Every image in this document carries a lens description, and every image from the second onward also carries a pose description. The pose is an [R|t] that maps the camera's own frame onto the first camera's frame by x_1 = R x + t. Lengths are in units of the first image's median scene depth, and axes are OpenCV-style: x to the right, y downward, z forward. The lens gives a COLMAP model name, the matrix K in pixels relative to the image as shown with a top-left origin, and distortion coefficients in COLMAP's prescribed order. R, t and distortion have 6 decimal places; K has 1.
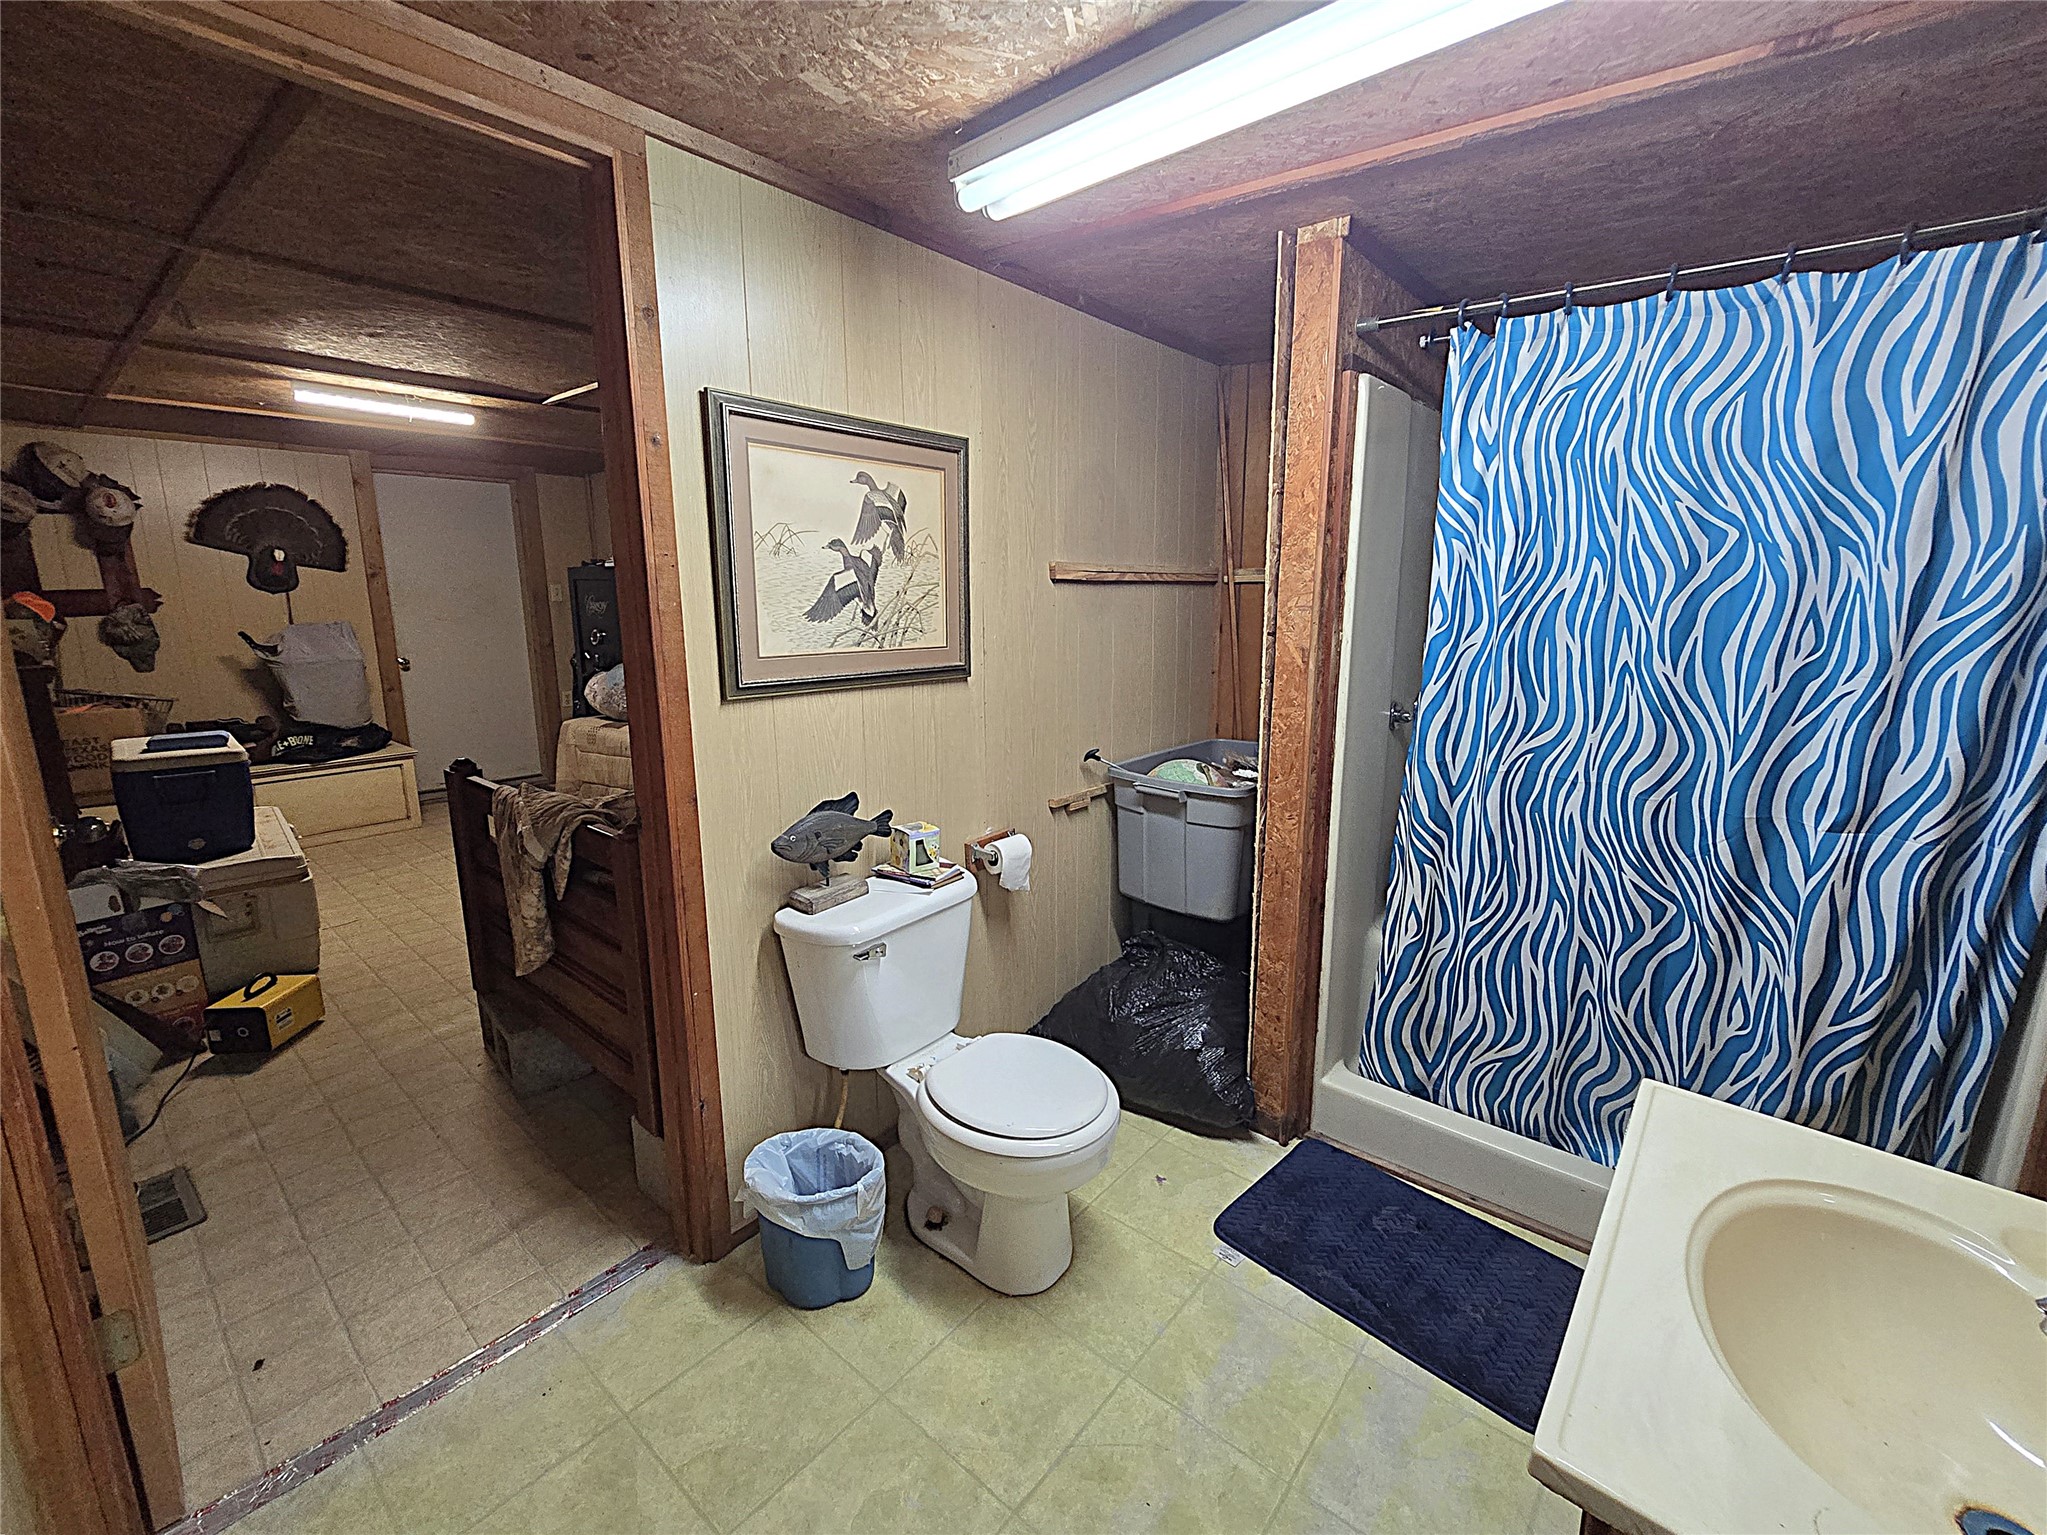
lens RADIAL K [[841.7, 0, 1031.9], [0, 841.7, 751.0], [0, 0, 1]] dist [-0.016126, -0.000167]
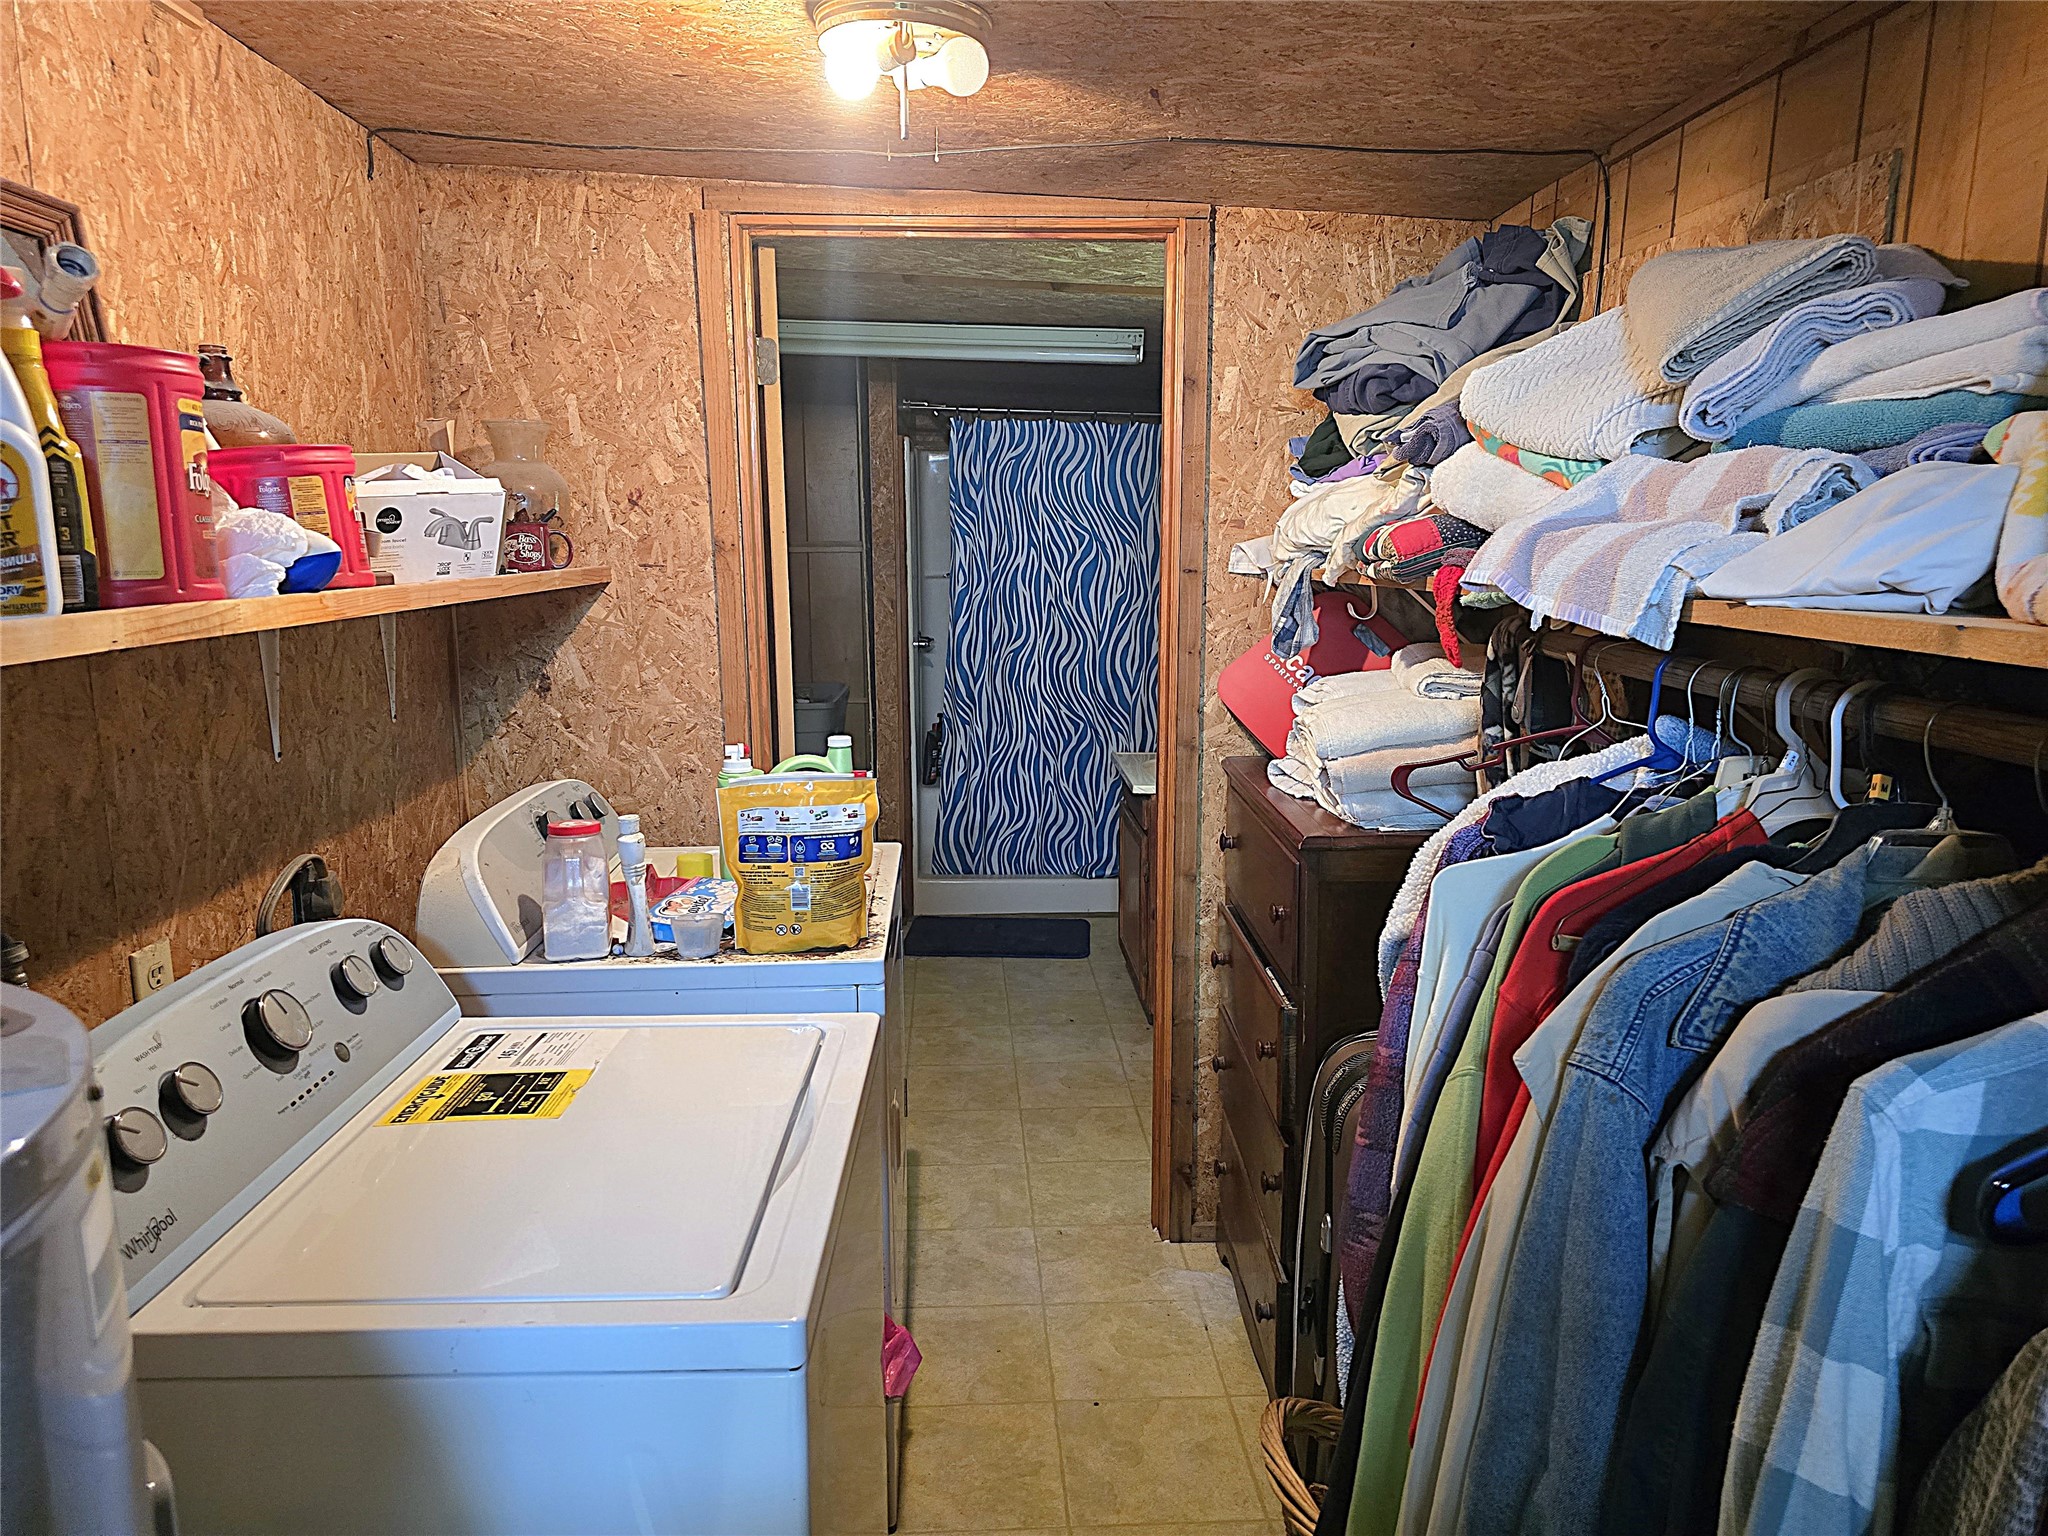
lens RADIAL K [[1356.8, 0, 1023.3], [0, 1356.8, 776.0], [0, 0, 1]] dist [0.004983, 0.000385]
pose [[0.726070, -0.122985, 0.676534, -1.453032], [0.126783, 0.990951, 0.044075, 0.145662], [-0.675832, 0.053771, 0.735092, -1.204046]]
